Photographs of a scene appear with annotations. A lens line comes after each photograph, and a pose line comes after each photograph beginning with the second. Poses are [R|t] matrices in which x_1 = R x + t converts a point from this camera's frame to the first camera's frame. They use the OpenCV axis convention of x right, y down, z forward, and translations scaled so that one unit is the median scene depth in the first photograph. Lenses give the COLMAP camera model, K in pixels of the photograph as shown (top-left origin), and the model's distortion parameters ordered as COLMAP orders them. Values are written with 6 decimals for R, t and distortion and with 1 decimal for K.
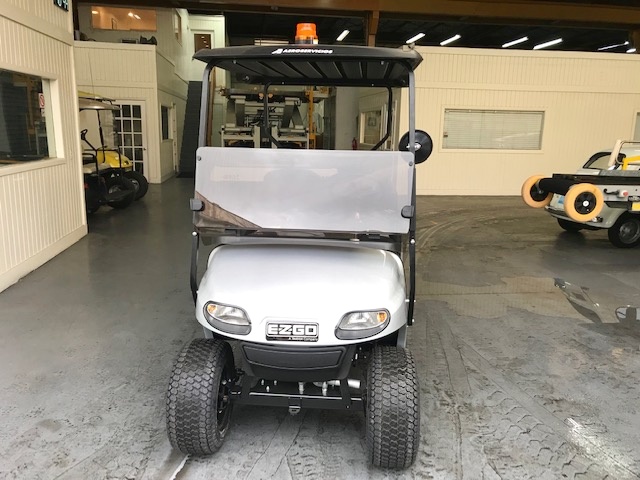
lens RADIAL K [[524.1, 0, 319.4], [0, 524.1, 237.4], [0, 0, 1]] dist [0.002967, 0.014187]
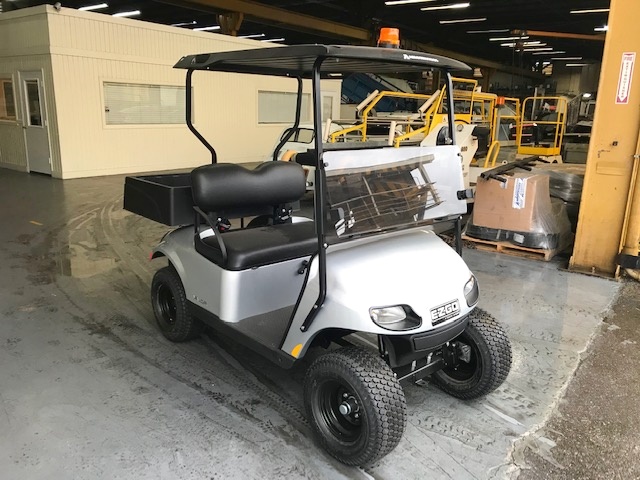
lens RADIAL K [[524.1, 0, 318.9], [0, 524.1, 241.0], [0, 0, 1]] dist [0.002967, 0.014187]
pose [[0.694398, -0.179637, 0.696809, -0.731928], [0.133447, 0.983690, 0.120610, -0.105358], [-0.707109, 0.009236, 0.707044, 0.286082]]
